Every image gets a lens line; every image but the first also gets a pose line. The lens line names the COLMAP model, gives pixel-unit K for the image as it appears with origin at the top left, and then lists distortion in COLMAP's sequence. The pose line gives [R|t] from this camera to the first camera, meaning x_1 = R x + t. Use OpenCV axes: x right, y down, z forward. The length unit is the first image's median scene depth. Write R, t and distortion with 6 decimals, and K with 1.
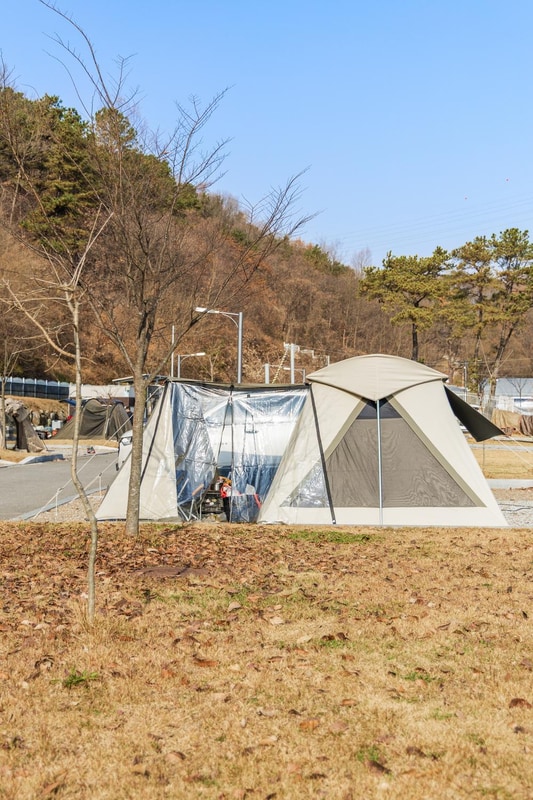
lens RADIAL K [[610.4, 0, 266.5], [0, 610.4, 400.0], [0, 0, 1]] dist [0.003596, 0.003195]
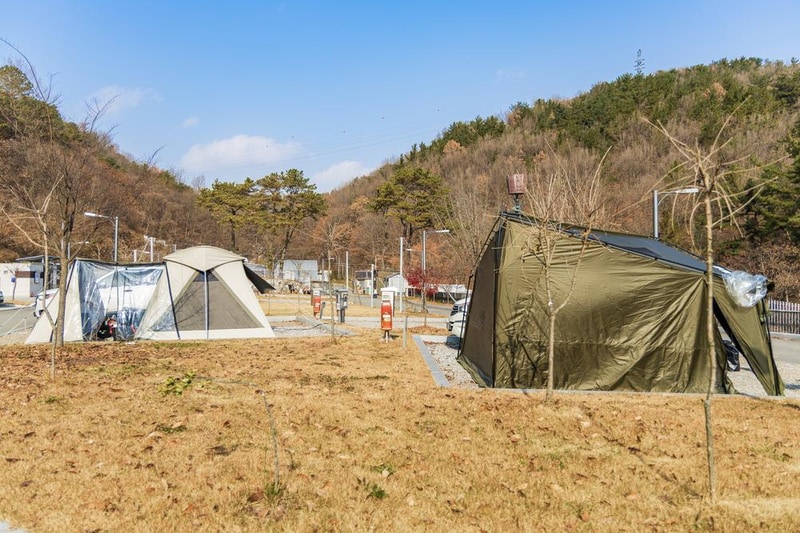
lens RADIAL K [[610.4, 0, 396.3], [0, 610.4, 255.7], [0, 0, 1]] dist [0.003596, 0.003195]
pose [[0.897748, 0.009113, 0.440415, -0.087278], [0.009889, 0.999117, -0.040832, 0.027349], [-0.440399, 0.041012, 0.896865, -0.712682]]
